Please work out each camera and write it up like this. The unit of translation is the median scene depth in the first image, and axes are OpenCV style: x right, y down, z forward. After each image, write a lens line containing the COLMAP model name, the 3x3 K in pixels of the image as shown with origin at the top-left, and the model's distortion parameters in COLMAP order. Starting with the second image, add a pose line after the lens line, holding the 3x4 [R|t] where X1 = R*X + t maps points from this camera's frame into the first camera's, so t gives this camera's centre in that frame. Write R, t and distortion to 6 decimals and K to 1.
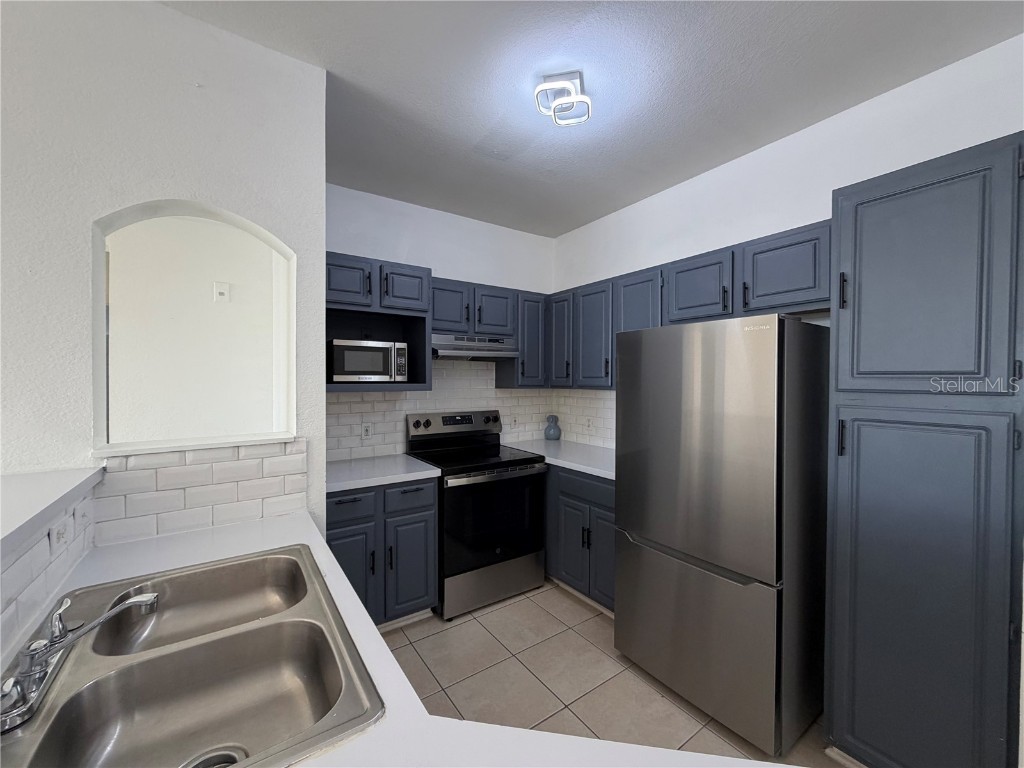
lens RADIAL K [[407.8, 0, 508.8], [0, 407.8, 385.5], [0, 0, 1]] dist [0.000393, 0.000449]
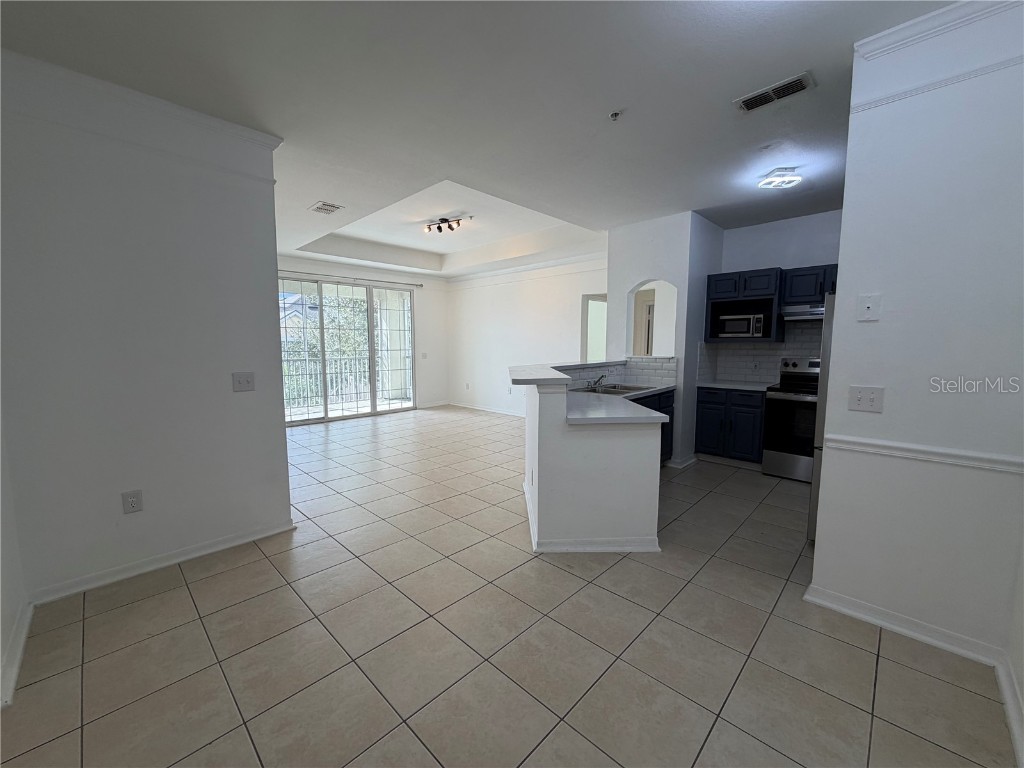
lens RADIAL K [[407.8, 0, 513.7], [0, 407.8, 382.2], [0, 0, 1]] dist [0.000393, 0.000449]
pose [[0.197561, 0.098108, -0.975369, 1.307849], [-0.013179, 0.995155, 0.097429, 0.028219], [0.980202, -0.006393, 0.197897, -0.395001]]
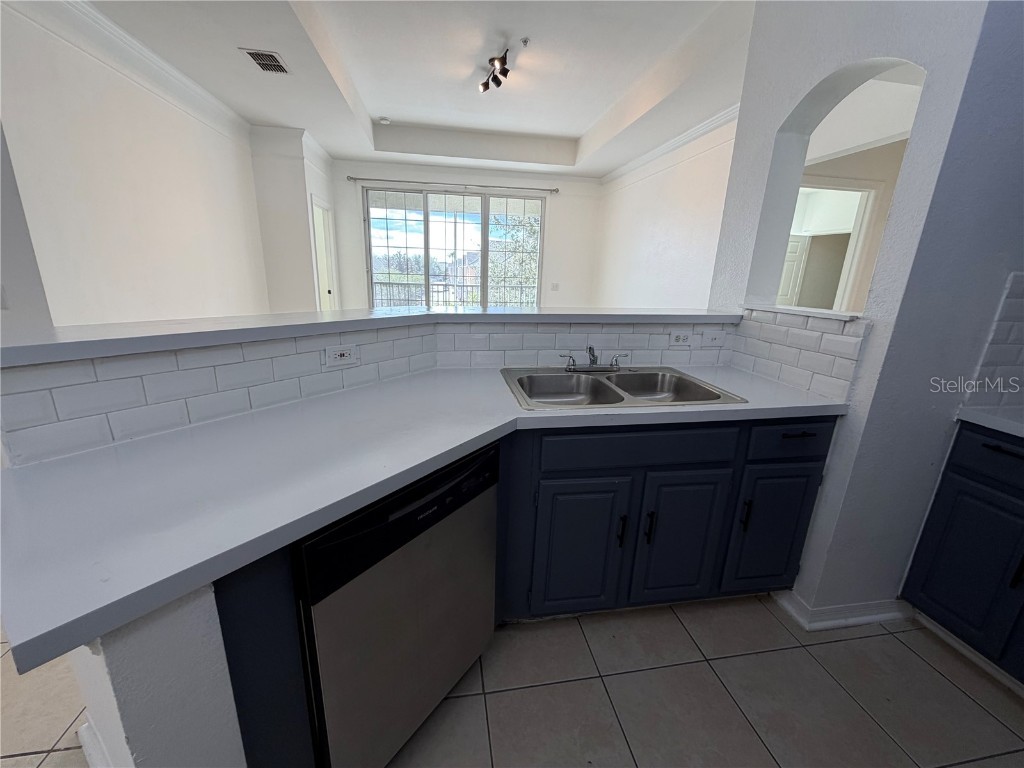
lens RADIAL K [[407.8, 0, 511.5], [0, 407.8, 382.4], [0, 0, 1]] dist [0.000393, 0.000449]
pose [[-0.423351, 0.230259, -0.876216, 0.392769], [-0.043071, 0.960953, 0.273337, 0.036405], [0.904941, 0.153457, -0.396903, 0.469734]]
